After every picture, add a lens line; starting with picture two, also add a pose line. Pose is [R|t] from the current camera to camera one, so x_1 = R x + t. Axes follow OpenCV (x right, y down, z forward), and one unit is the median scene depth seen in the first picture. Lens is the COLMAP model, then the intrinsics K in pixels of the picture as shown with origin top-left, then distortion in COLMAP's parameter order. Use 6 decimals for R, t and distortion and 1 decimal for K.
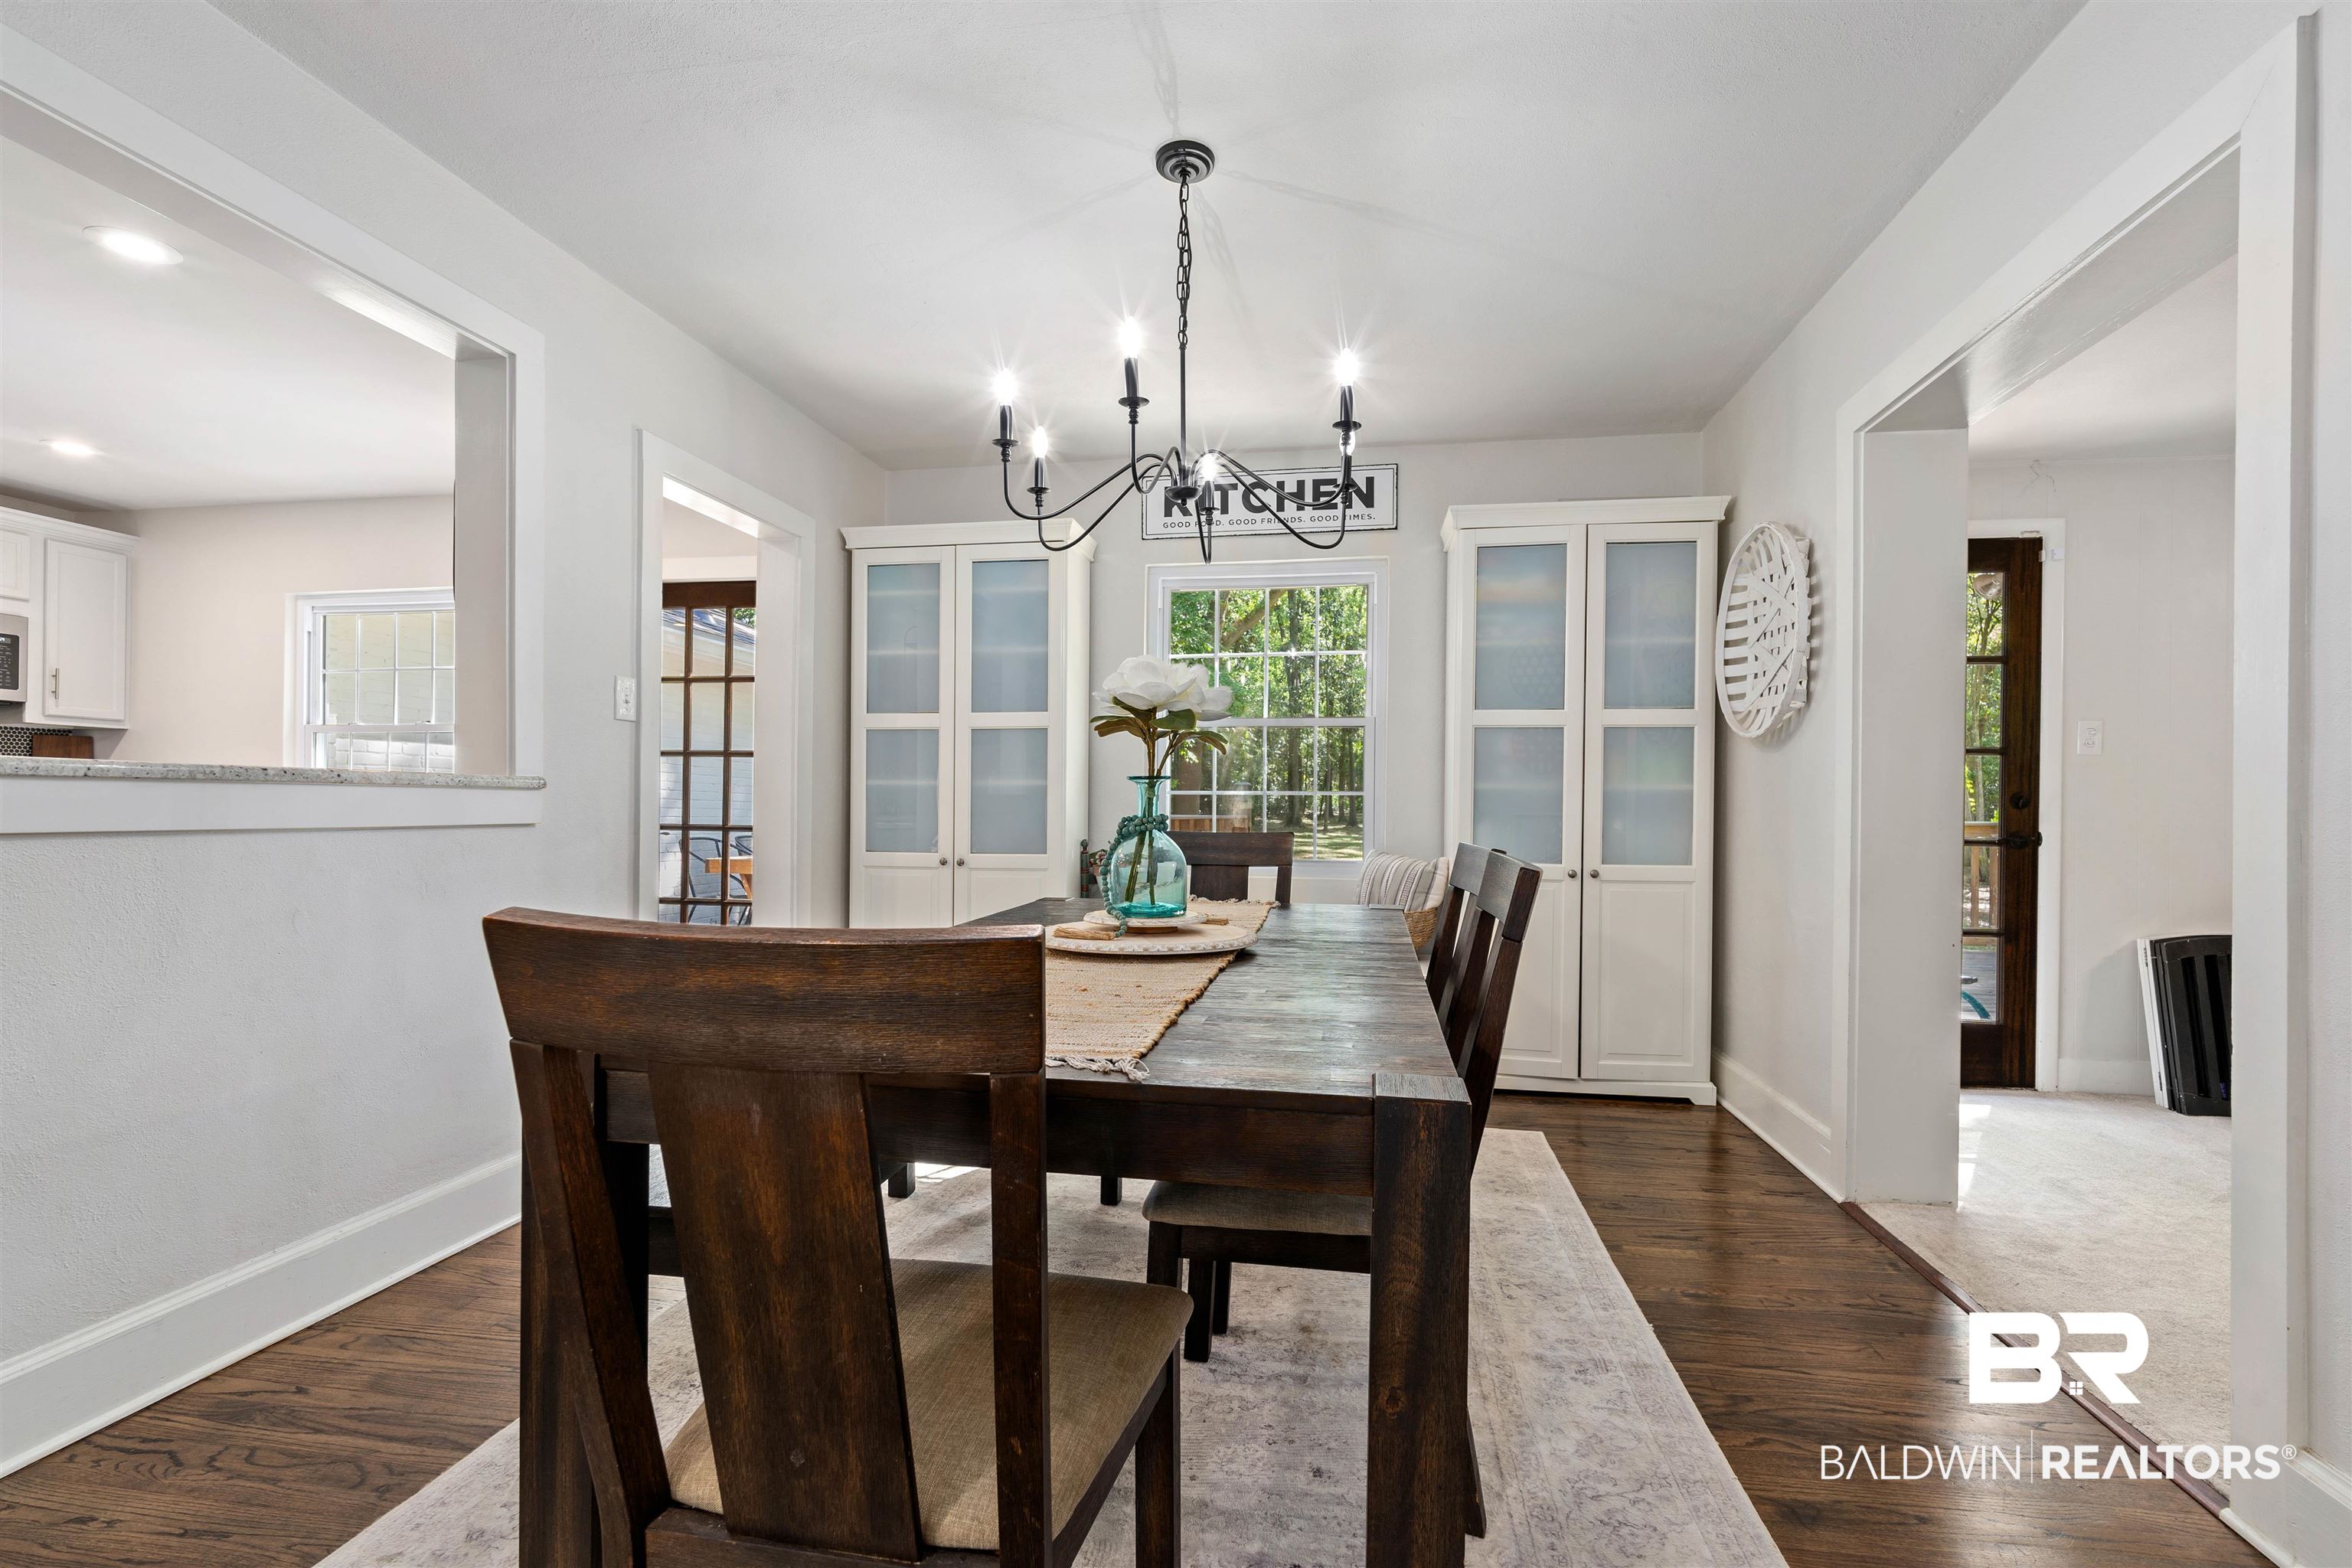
lens RADIAL K [[1096.4, 0, 1201.3], [0, 1096.4, 739.2], [0, 0, 1]] dist [-0.002232, -0.000516]
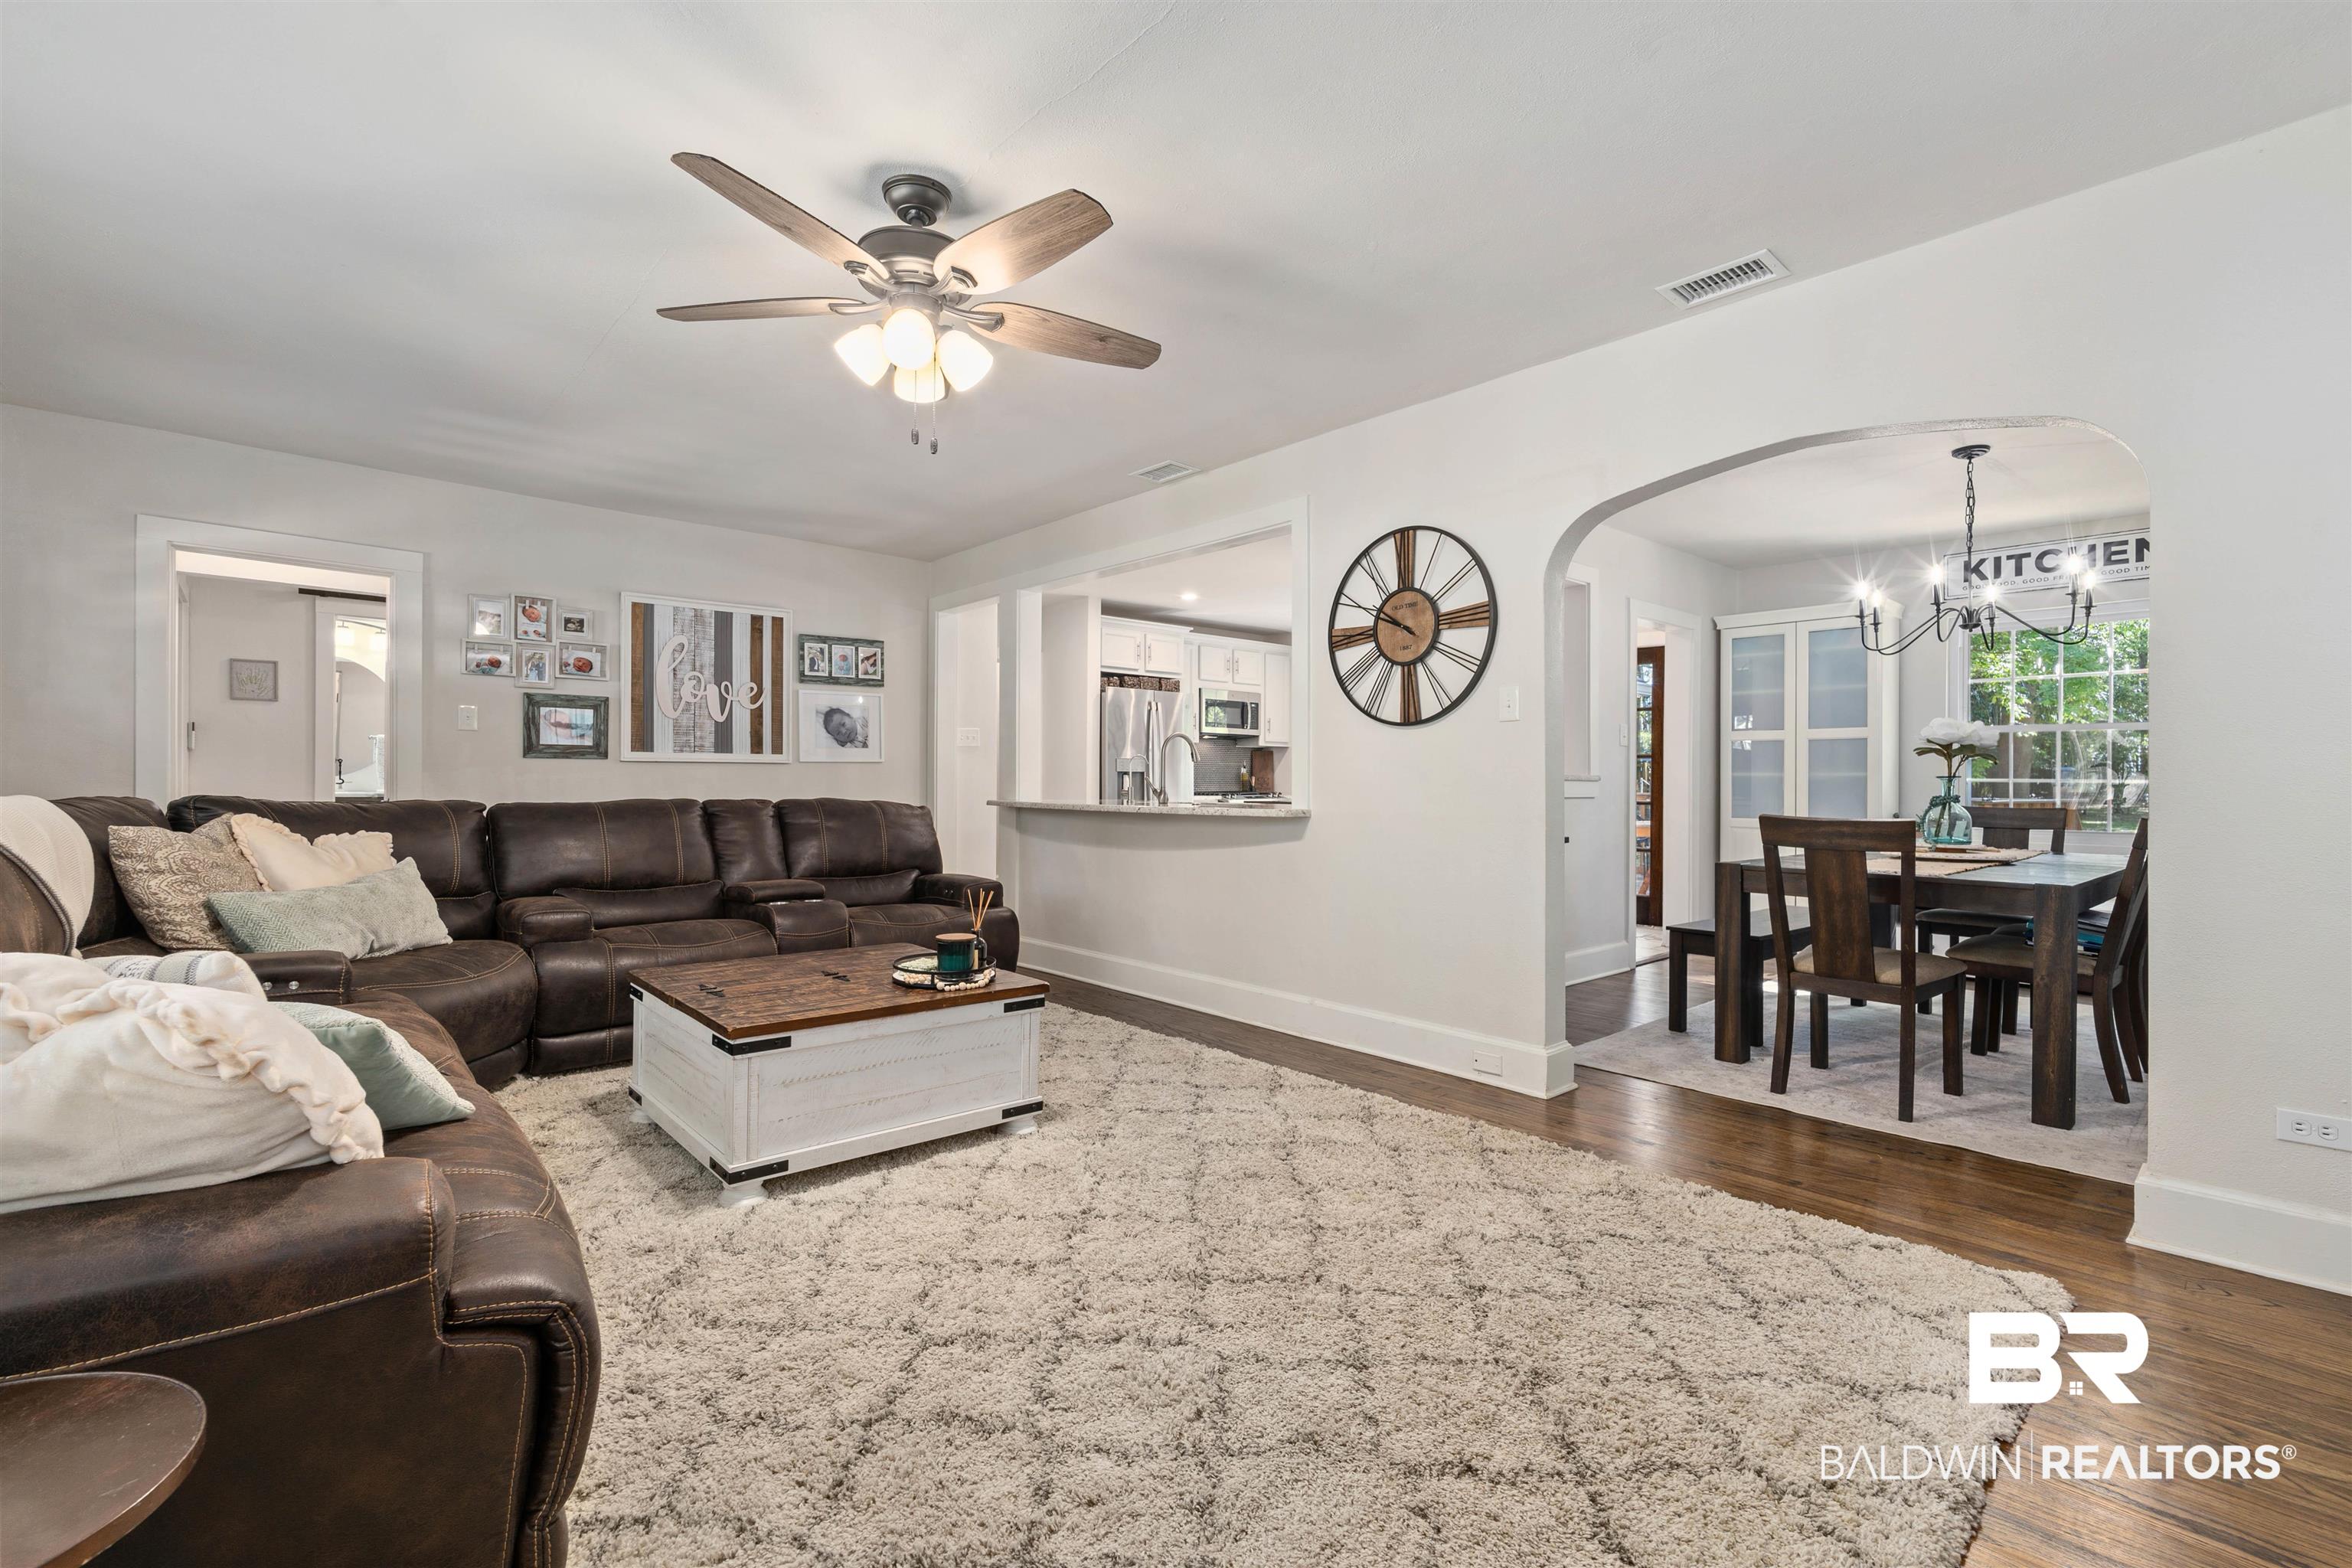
lens RADIAL K [[1083.3, 0, 1153.4], [0, 1083.3, 782.7], [0, 0, 1]] dist [-0.001037, -0.000159]
pose [[0.773828, -0.000767, -0.633395, 0.071457], [0.036849, 0.998360, 0.043810, -0.082342], [0.632322, -0.057241, 0.772588, -1.279957]]
